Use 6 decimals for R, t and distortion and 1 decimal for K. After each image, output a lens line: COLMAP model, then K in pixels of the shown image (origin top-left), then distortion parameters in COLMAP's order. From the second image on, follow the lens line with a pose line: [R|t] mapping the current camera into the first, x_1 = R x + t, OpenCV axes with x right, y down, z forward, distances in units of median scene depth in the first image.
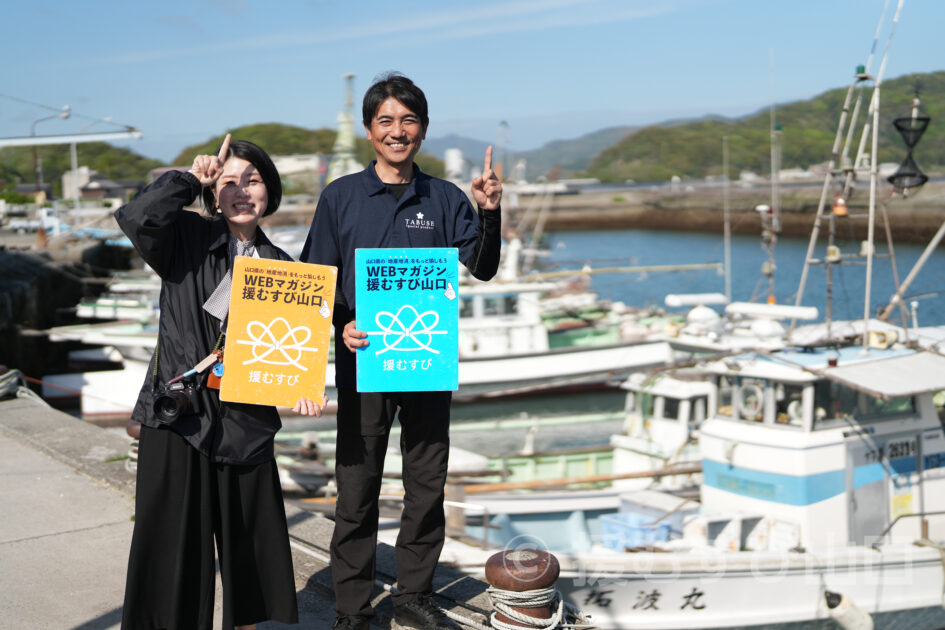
lens RADIAL K [[1300.9, 0, 471.8], [0, 1300.9, 339.7], [0, 0, 1]] dist [-0.370286, 2.178618]
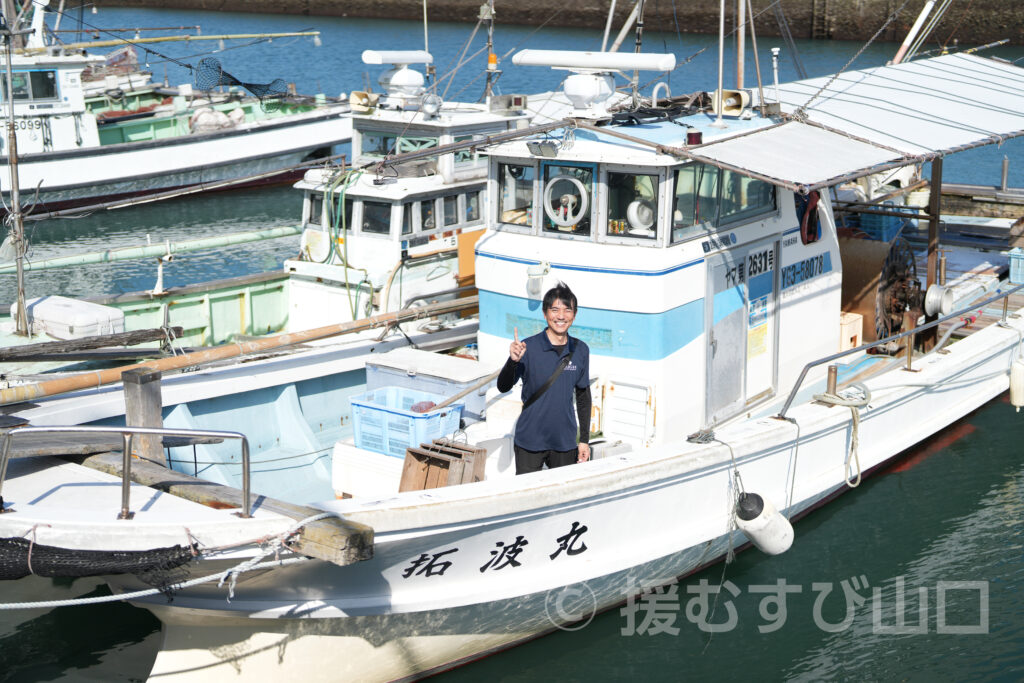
lens RADIAL K [[1409.7, 0, 511.3], [0, 1409.7, 368.2], [0, 0, 1]] dist [-0.370286, 2.178618]
pose [[0.928826, -0.084598, 0.360730, -0.066102], [0.023866, 0.985224, 0.169600, 0.010333], [-0.369748, -0.148920, 0.917120, 0.346118]]
